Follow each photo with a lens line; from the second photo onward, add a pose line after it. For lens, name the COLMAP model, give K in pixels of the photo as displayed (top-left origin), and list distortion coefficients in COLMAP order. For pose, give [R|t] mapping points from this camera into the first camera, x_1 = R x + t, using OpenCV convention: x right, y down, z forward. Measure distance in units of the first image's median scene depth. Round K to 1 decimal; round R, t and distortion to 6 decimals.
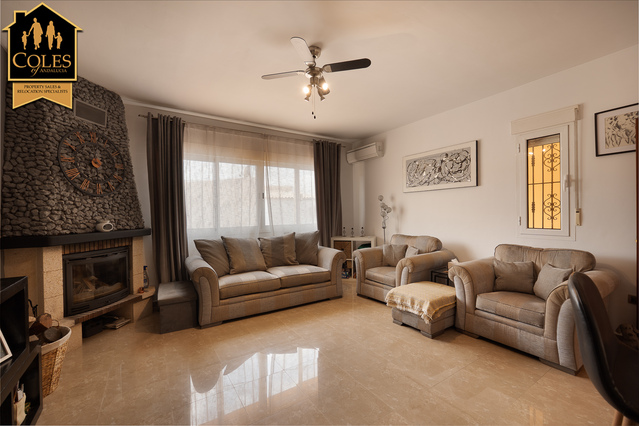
lens RADIAL K [[272.5, 0, 318.8], [0, 272.5, 214.1], [0, 0, 1]] dist [-0.010283, -0.000737]
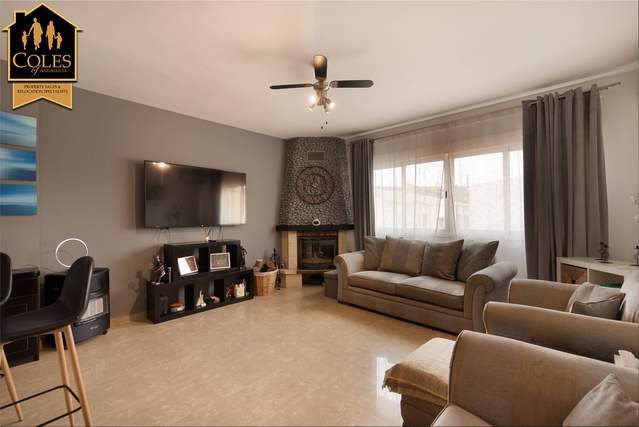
lens RADIAL K [[293.3, 0, 319.7], [0, 293.3, 213.6], [0, 0, 1]] dist [0.003730, 0.000092]
pose [[0.190042, 0.003774, -0.981769, 0.945996], [-0.002177, 0.999992, 0.003422, -0.013566], [0.981774, 0.001487, 0.190048, 0.644059]]
